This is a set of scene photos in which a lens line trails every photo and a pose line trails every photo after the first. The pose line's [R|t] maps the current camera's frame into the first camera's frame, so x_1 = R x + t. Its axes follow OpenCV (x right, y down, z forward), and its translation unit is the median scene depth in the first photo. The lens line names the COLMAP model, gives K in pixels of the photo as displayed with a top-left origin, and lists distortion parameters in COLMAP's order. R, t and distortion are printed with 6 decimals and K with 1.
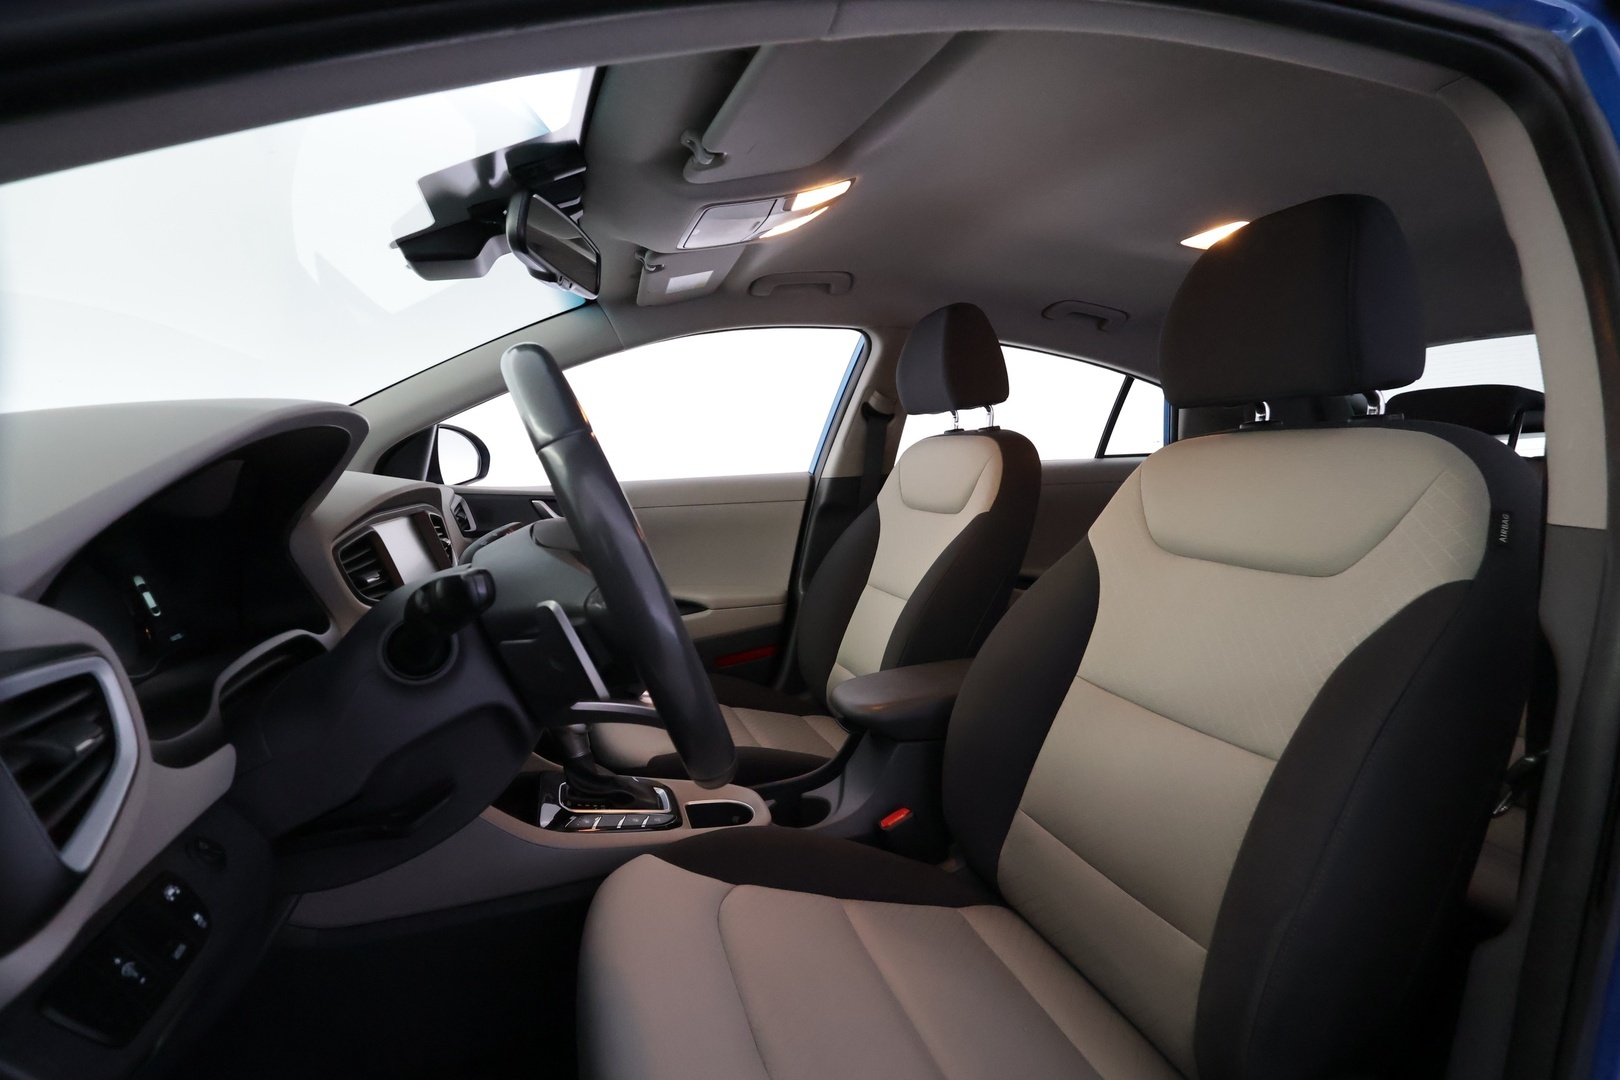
lens RADIAL K [[749.7, 0, 808.6], [0, 749.7, 535.9], [0, 0, 1]] dist [-0.033497, 0.000035]
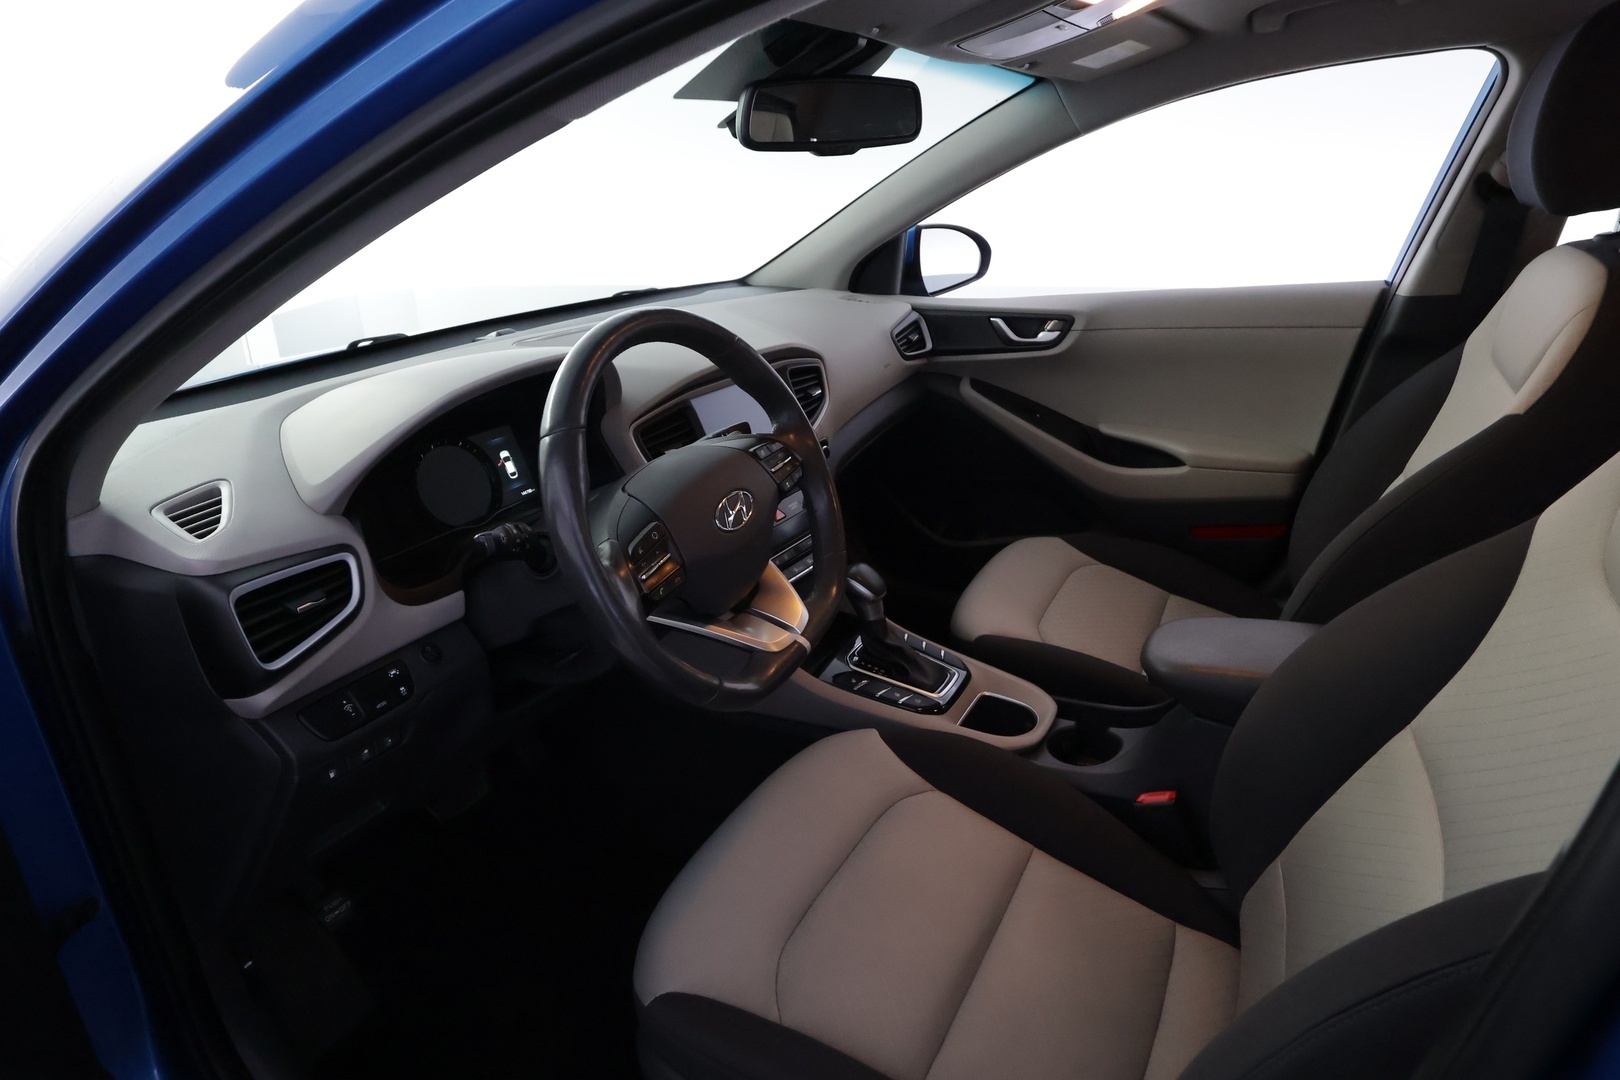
lens RADIAL K [[933.2, 0, 814.0], [0, 933.2, 534.6], [0, 0, 1]] dist [0.004018, -0.000798]
pose [[0.670486, 0.223791, -0.707366, 0.356278], [-0.004935, 0.954747, 0.297378, -0.138285], [0.741906, -0.195897, 0.641249, 0.076192]]
